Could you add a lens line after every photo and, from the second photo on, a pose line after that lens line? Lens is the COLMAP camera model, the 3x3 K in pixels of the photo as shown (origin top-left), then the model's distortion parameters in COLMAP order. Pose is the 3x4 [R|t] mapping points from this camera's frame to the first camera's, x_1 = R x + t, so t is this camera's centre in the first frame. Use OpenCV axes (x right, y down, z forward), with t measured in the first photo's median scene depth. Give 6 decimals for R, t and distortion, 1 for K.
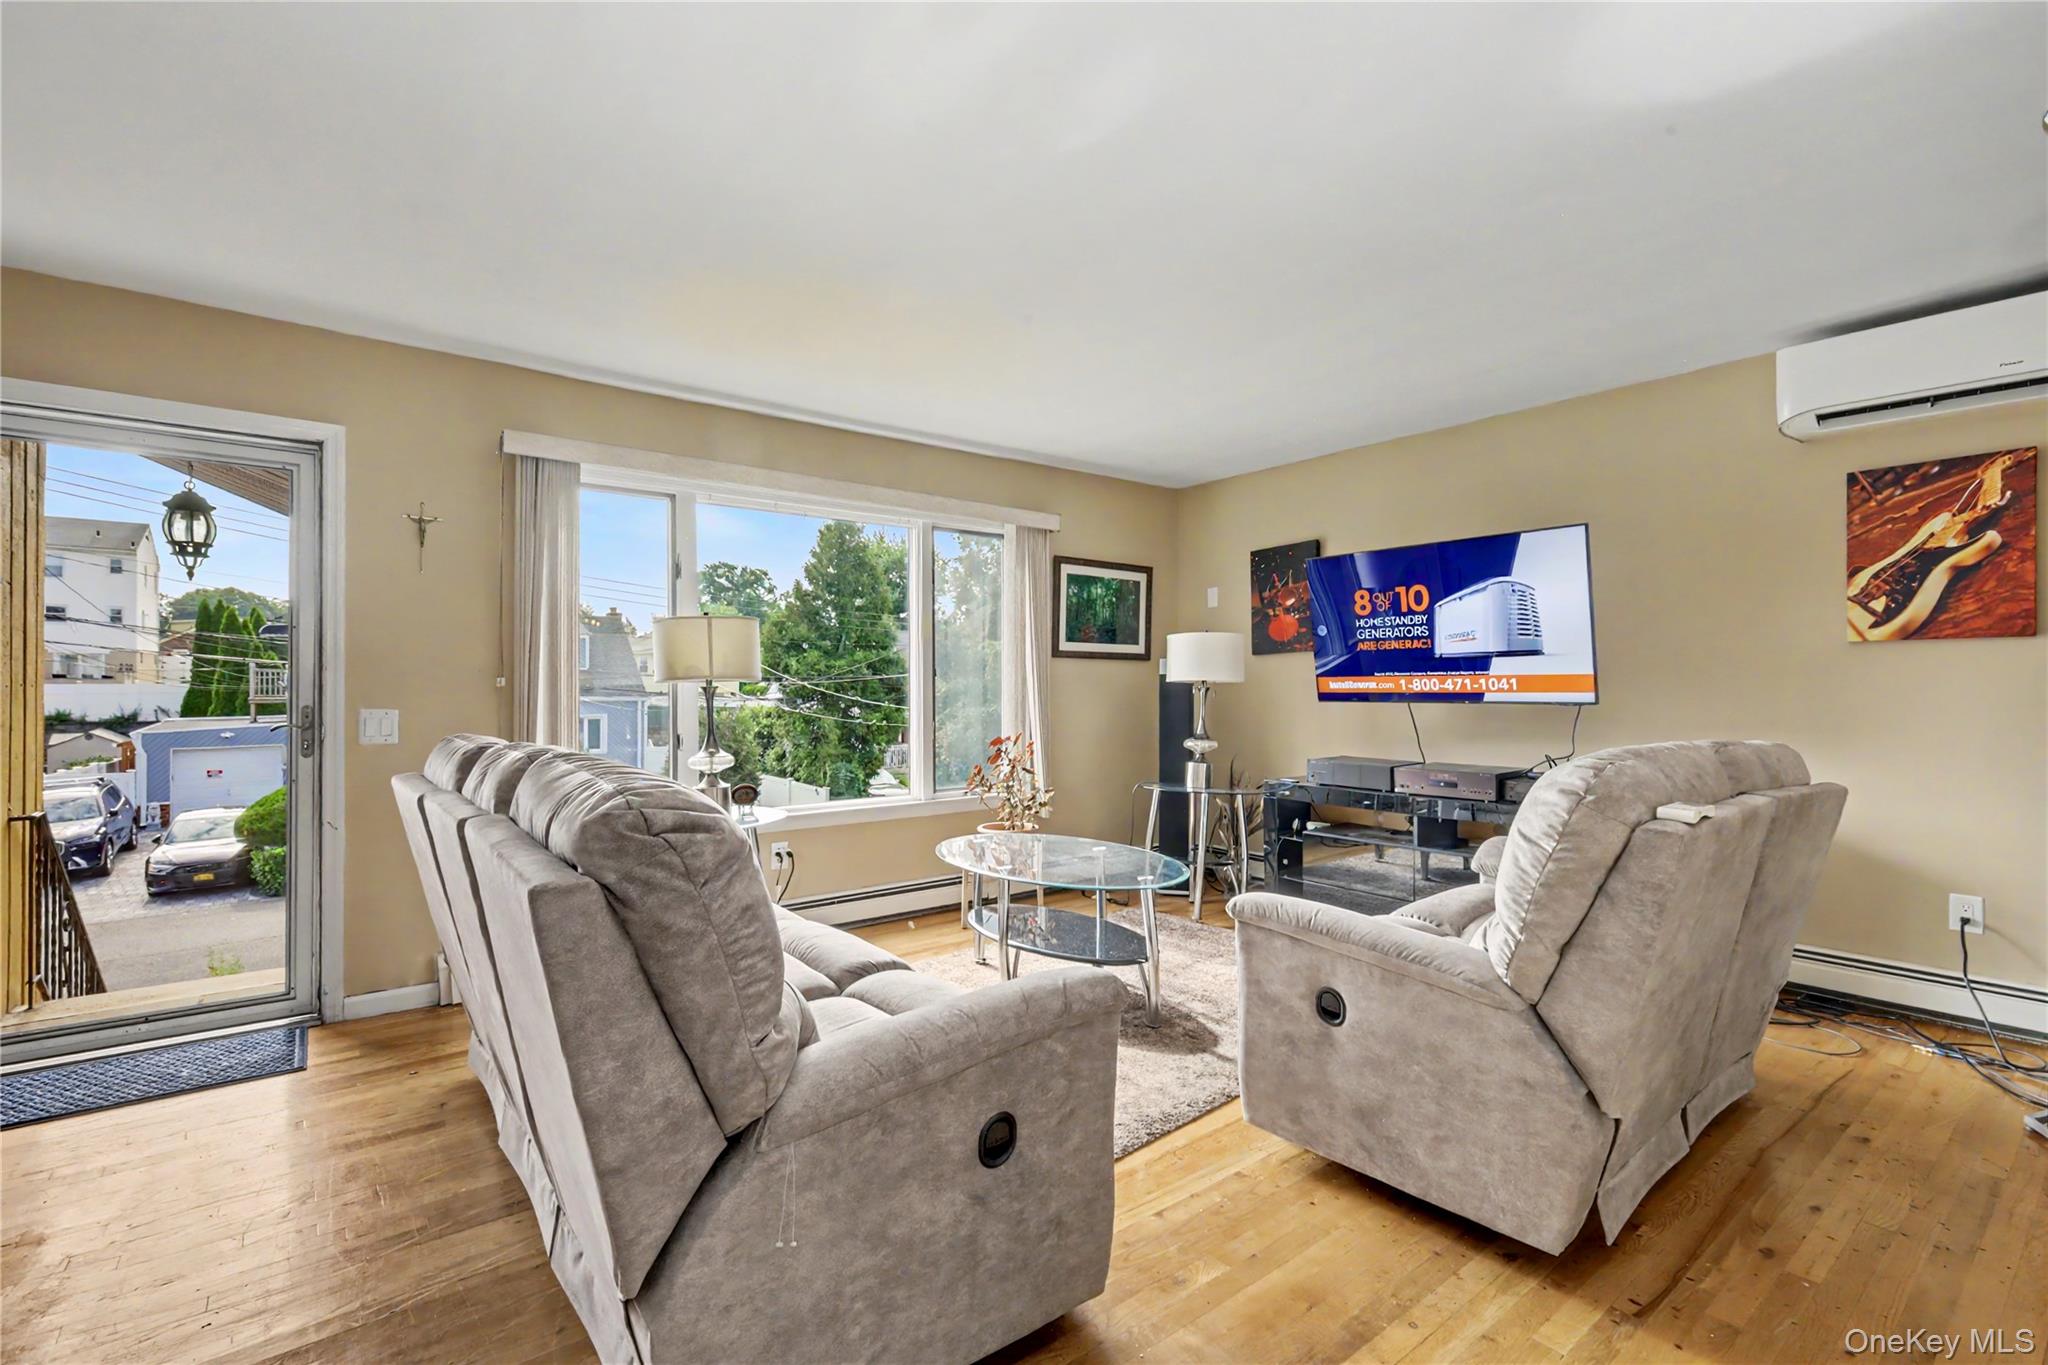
lens RADIAL K [[905.8, 0, 1020.1], [0, 905.8, 683.8], [0, 0, 1]] dist [0.002349, 0.000716]
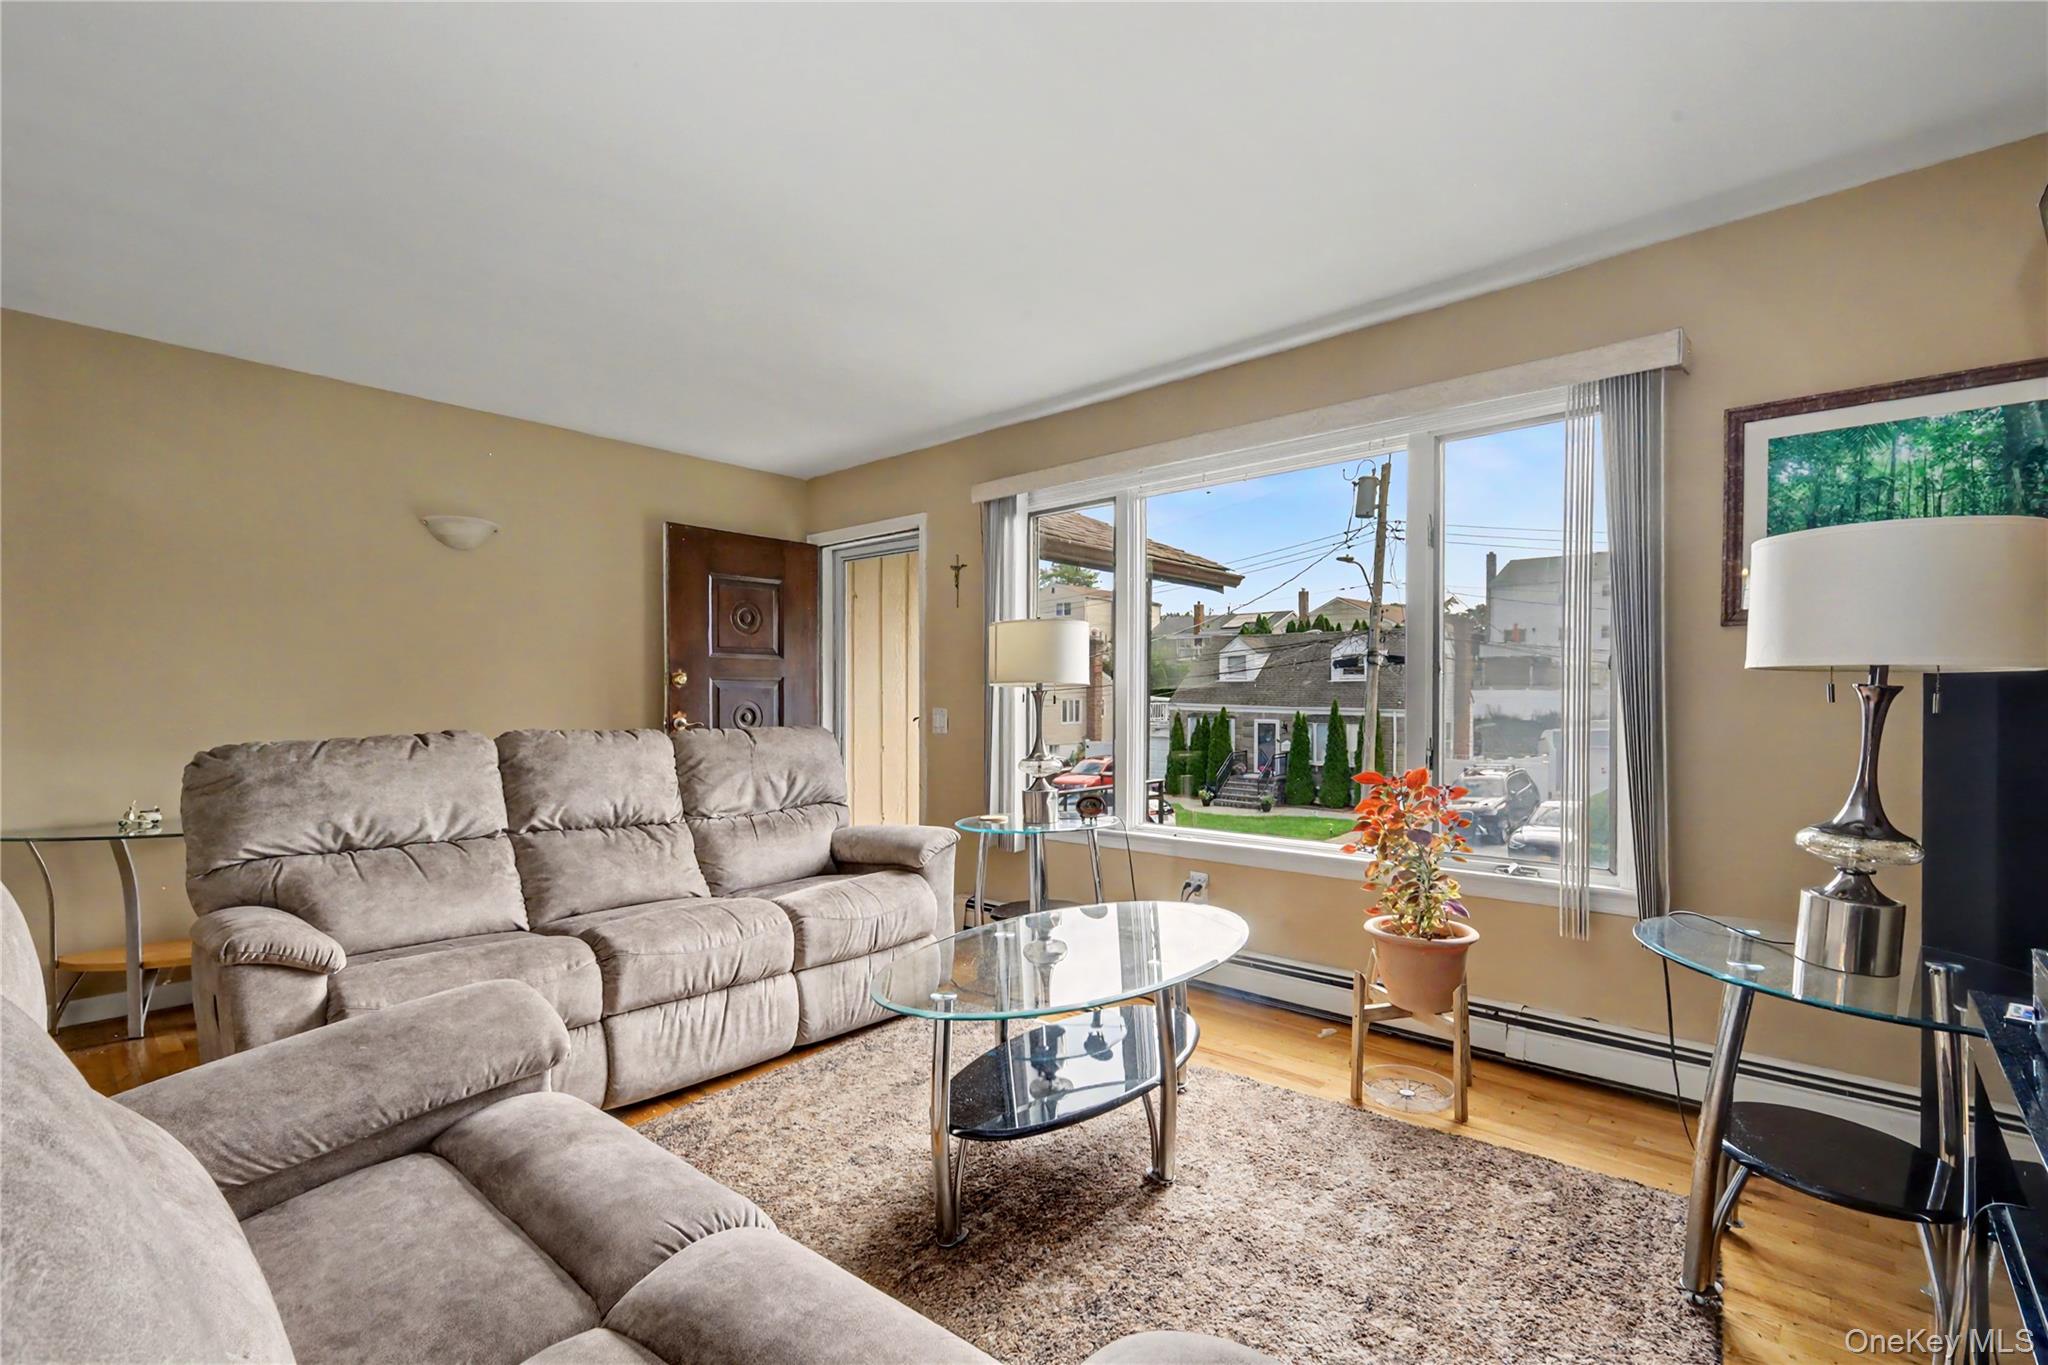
lens RADIAL K [[905.8, 0, 1021.8], [0, 905.8, 693.3], [0, 0, 1]] dist [0.002349, 0.000716]
pose [[0.191674, -0.002795, -0.981455, 0.430993], [0.009039, 0.999959, -0.001082, 0.003489], [0.981417, -0.008664, 0.191692, 0.543467]]
